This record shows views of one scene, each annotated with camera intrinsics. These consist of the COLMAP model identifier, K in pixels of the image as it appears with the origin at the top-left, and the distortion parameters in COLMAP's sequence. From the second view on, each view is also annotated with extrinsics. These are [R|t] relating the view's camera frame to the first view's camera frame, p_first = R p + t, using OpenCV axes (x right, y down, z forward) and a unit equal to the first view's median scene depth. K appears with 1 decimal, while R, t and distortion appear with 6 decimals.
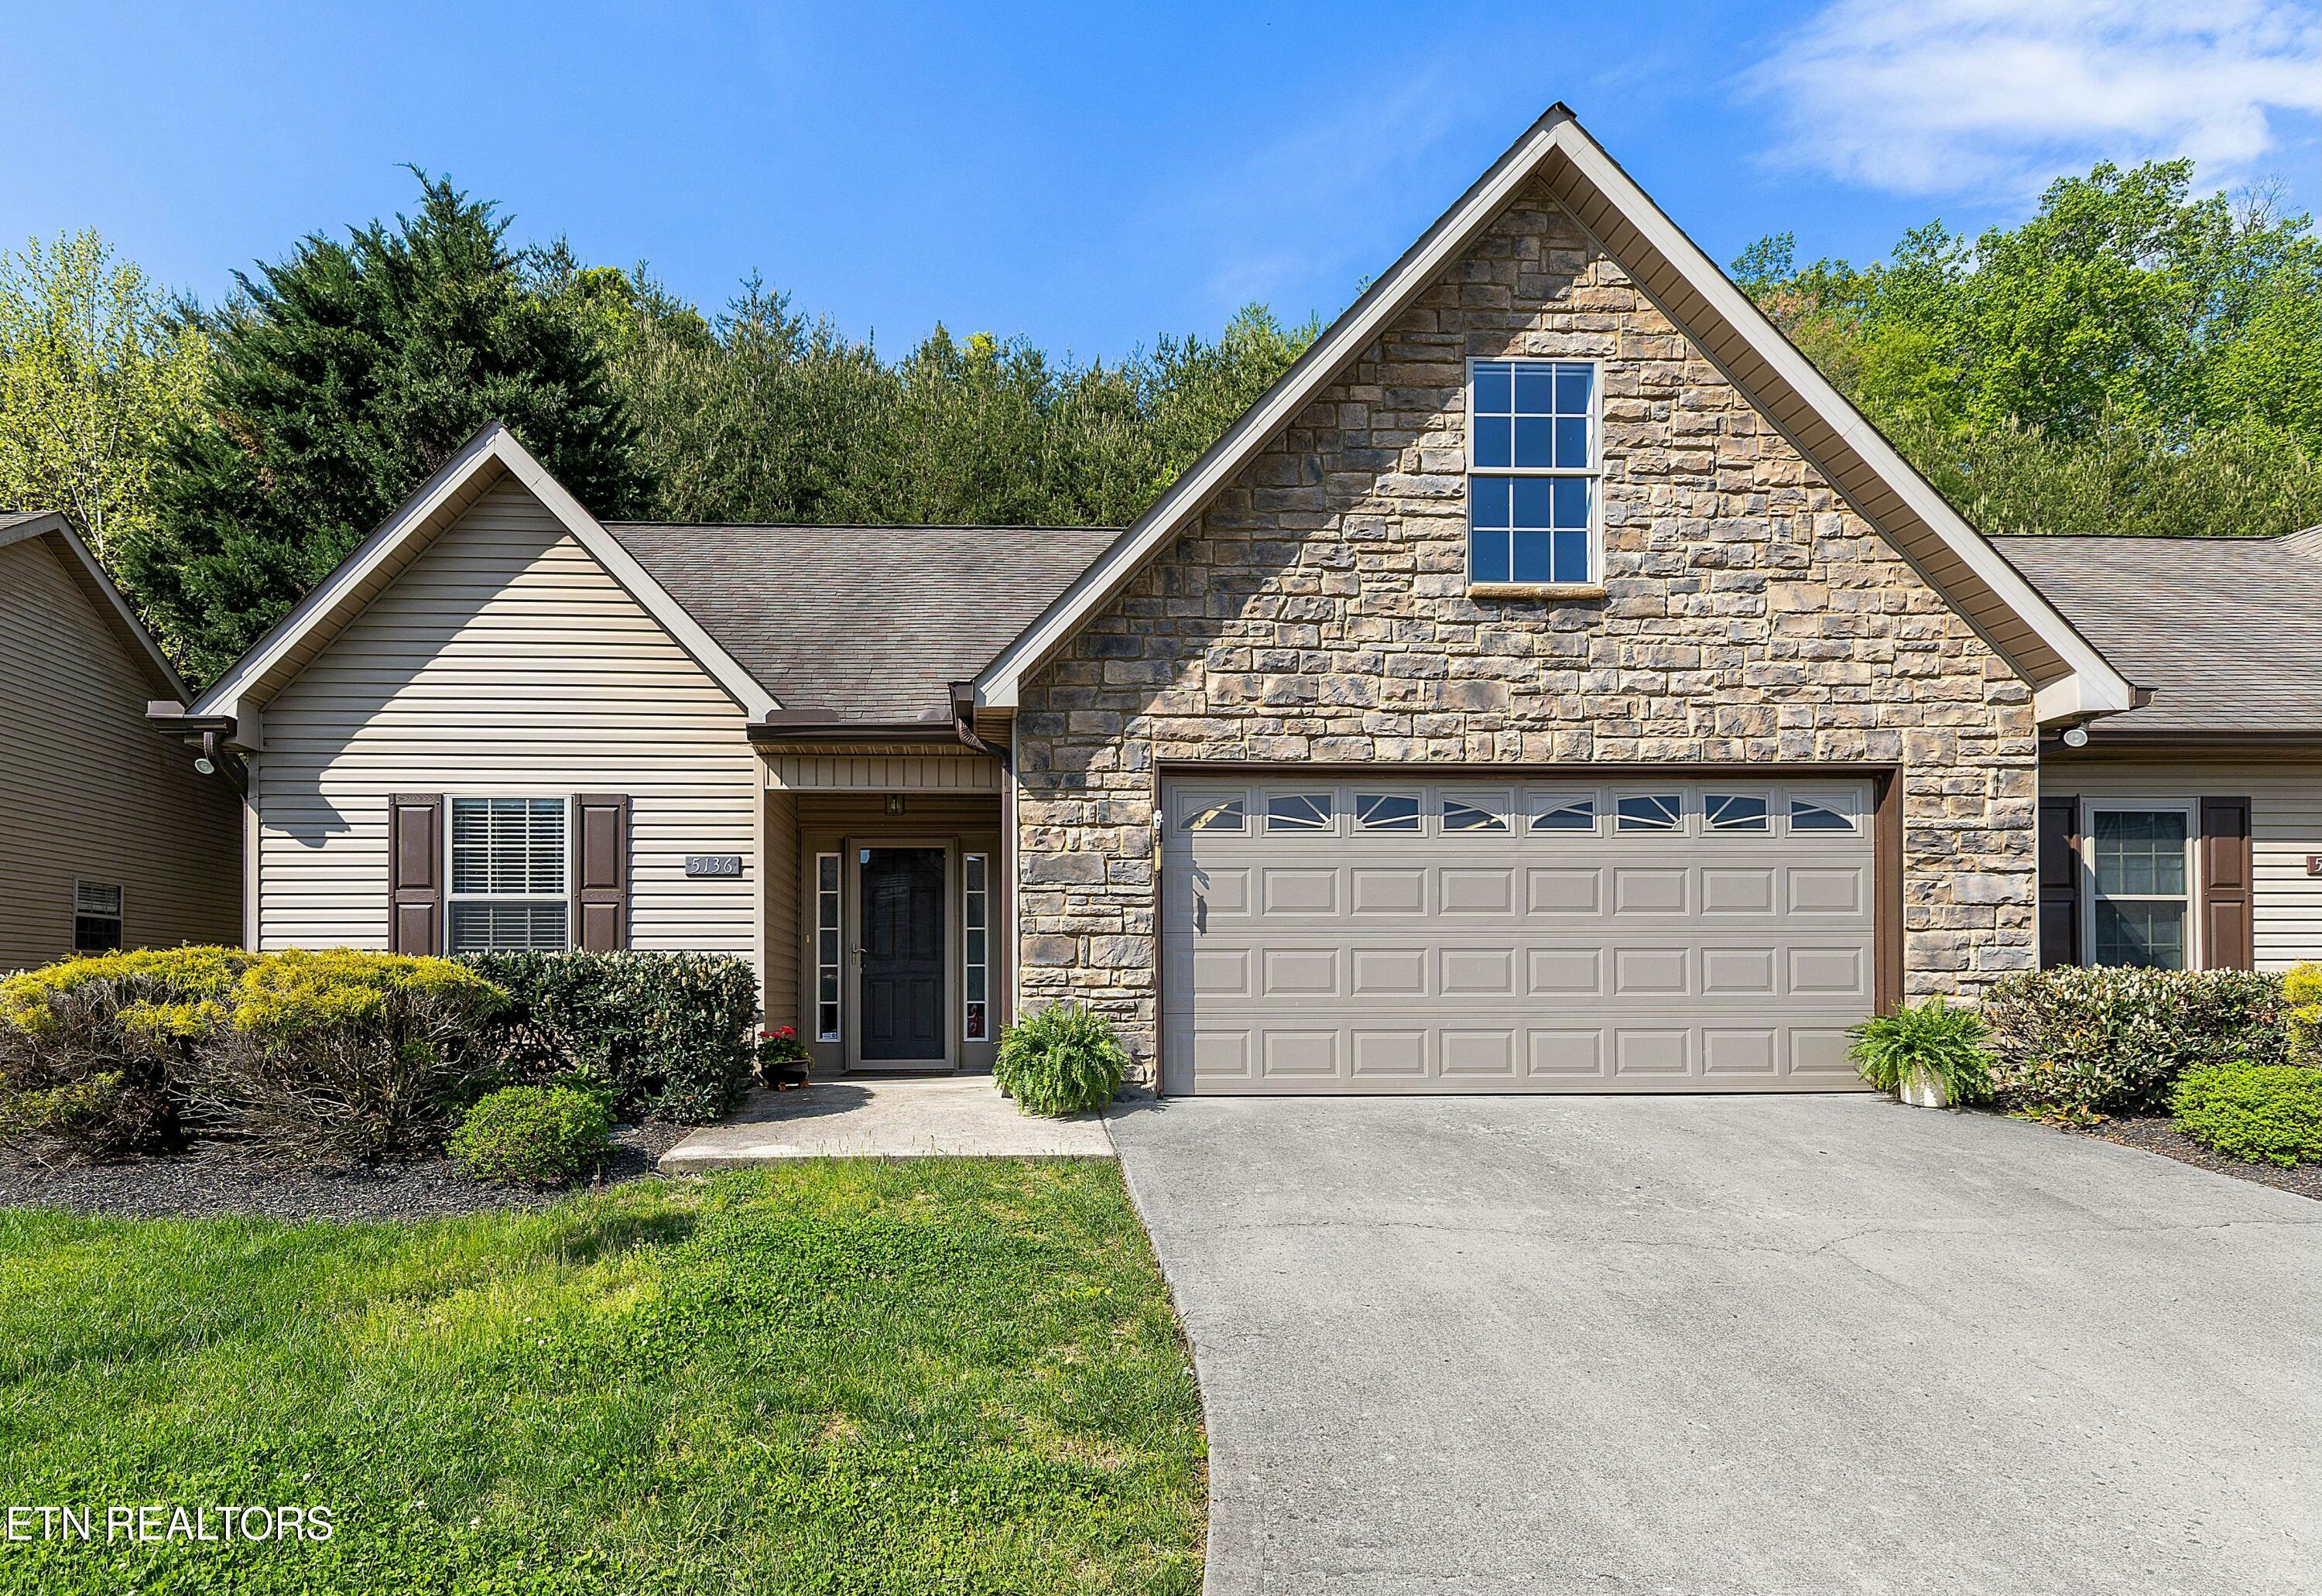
lens RADIAL K [[2688.4, 0, 1160.7], [0, 2688.4, 798.7], [0, 0, 1]] dist [-0.011799, 0.000000]
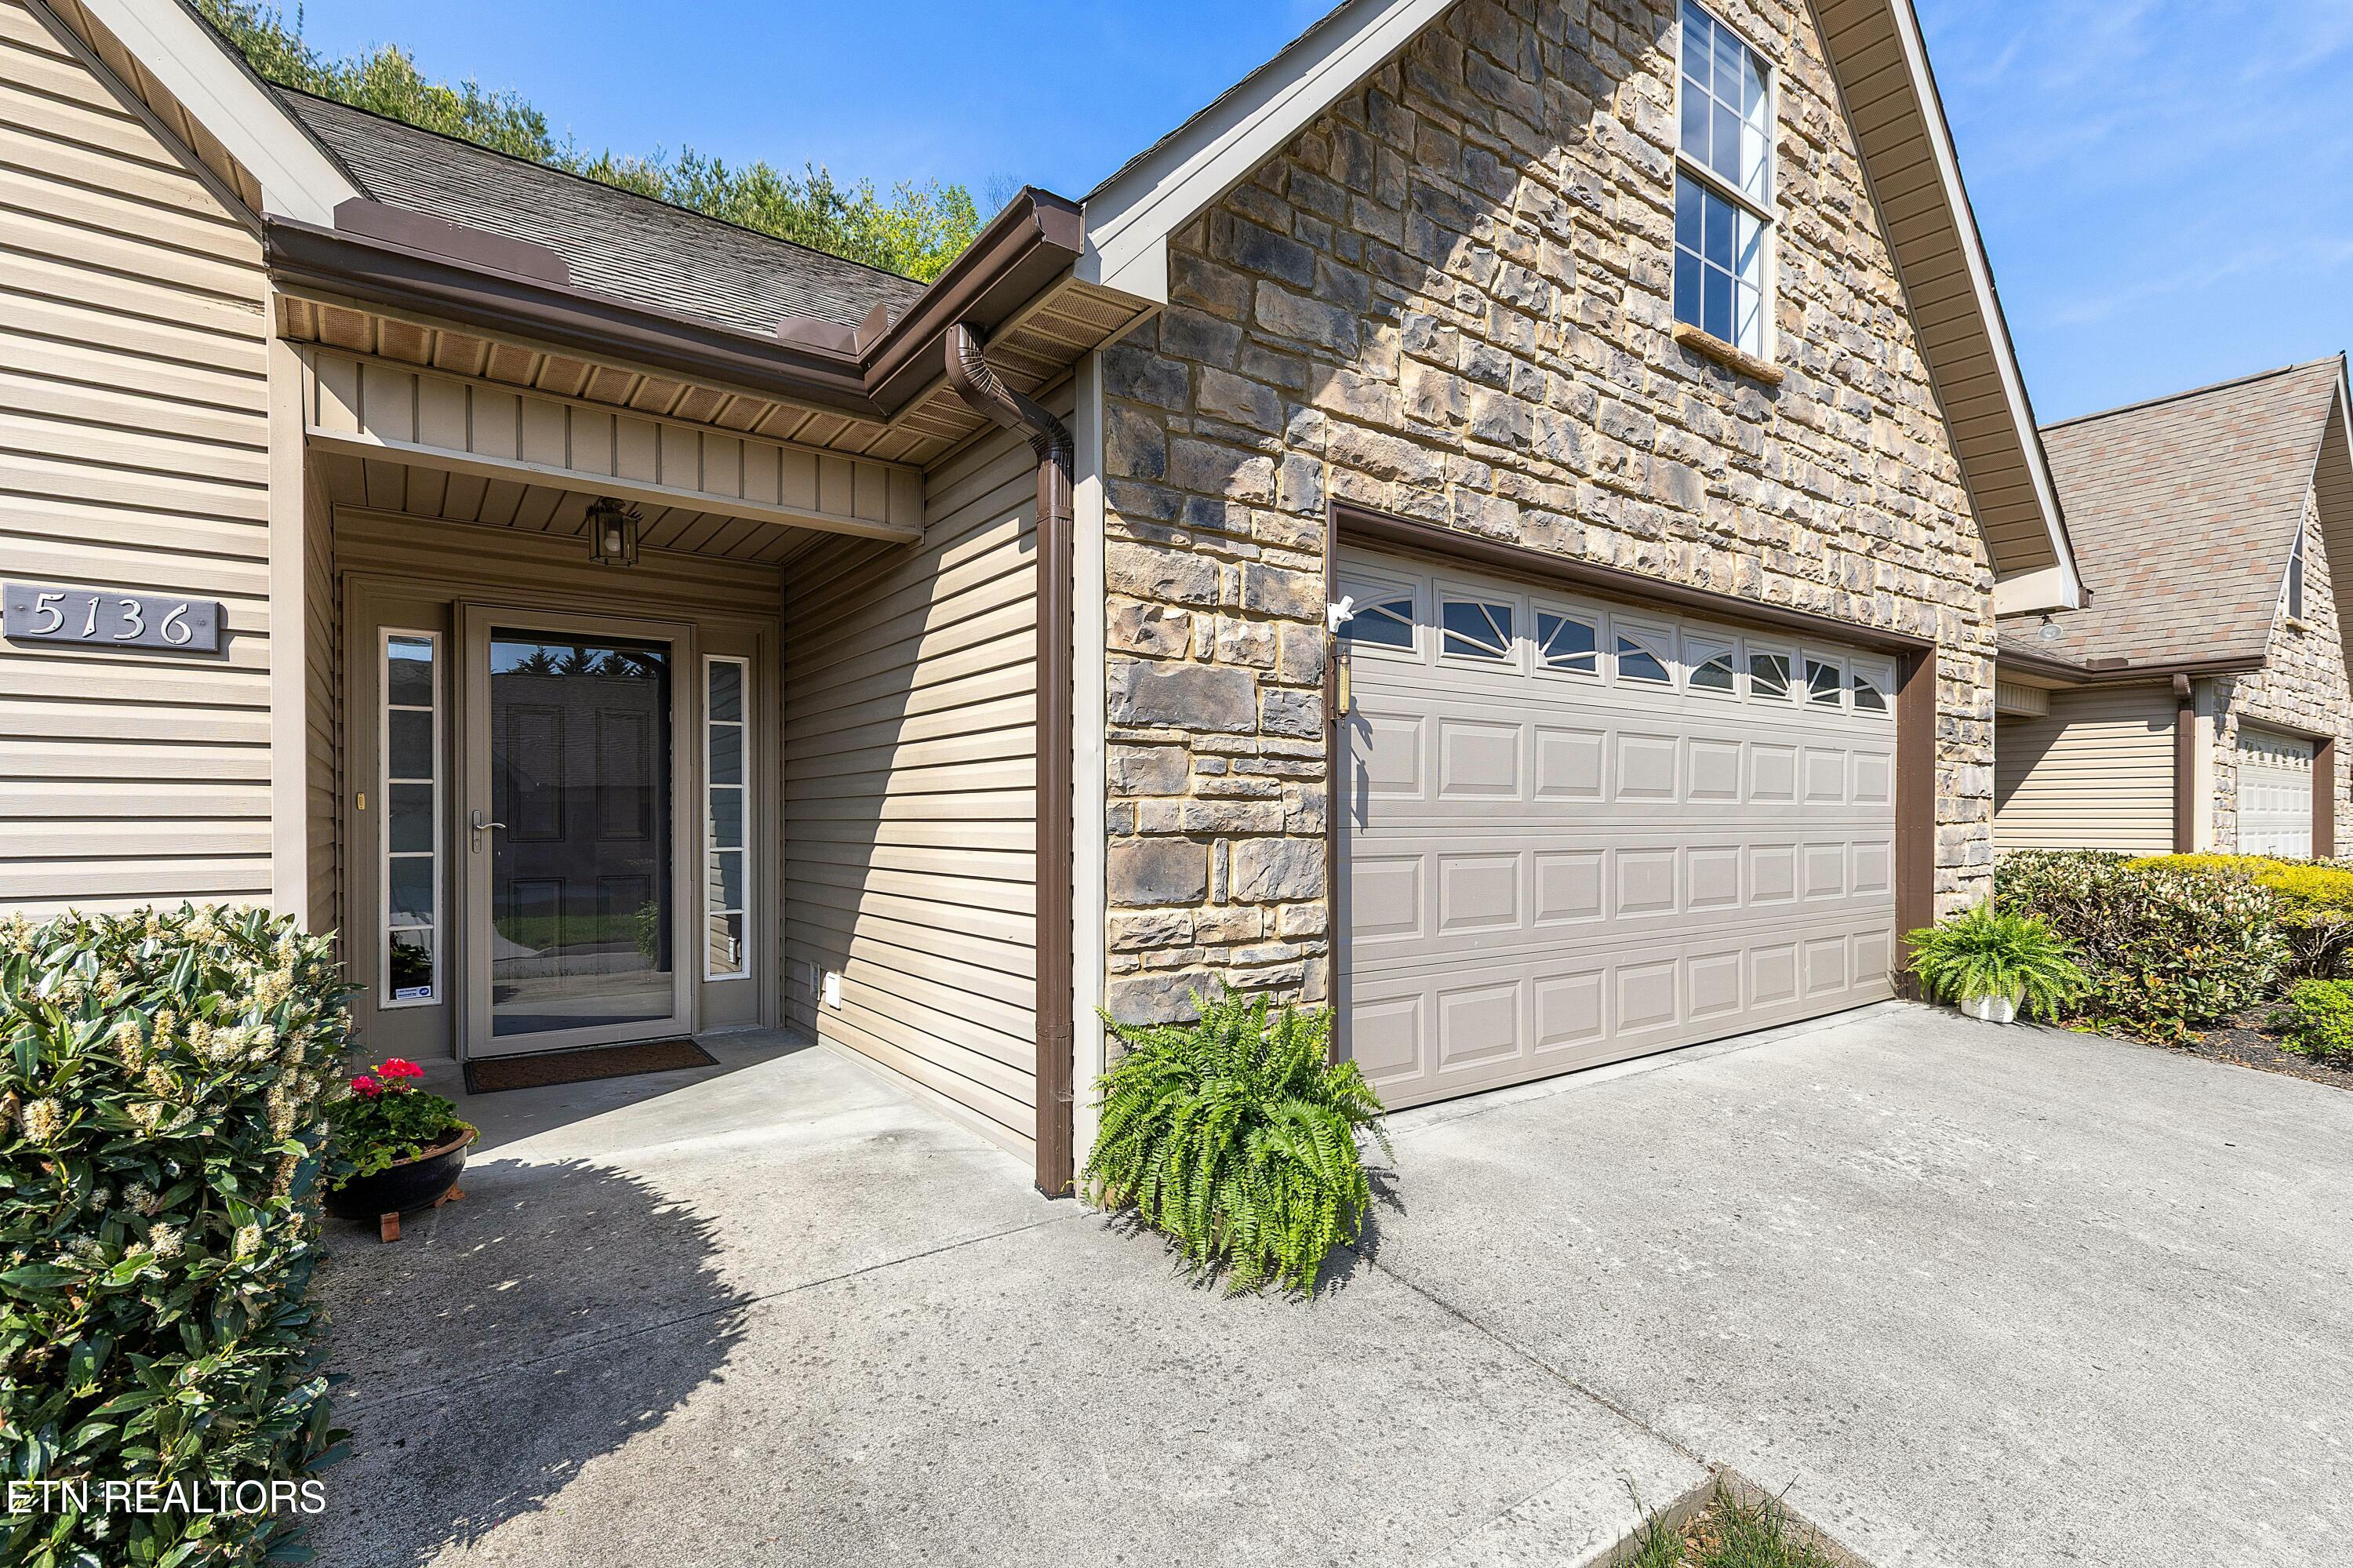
lens RADIAL K [[1082.0, 0, 1177.0], [0, 1082.0, 793.5], [0, 0, 1]] dist [0.005093, 0.000285]
pose [[0.784091, 0.010271, 0.620561, -0.154865], [-0.070872, 0.994804, 0.073083, 0.029017], [-0.616586, -0.101285, 0.780745, 0.849437]]
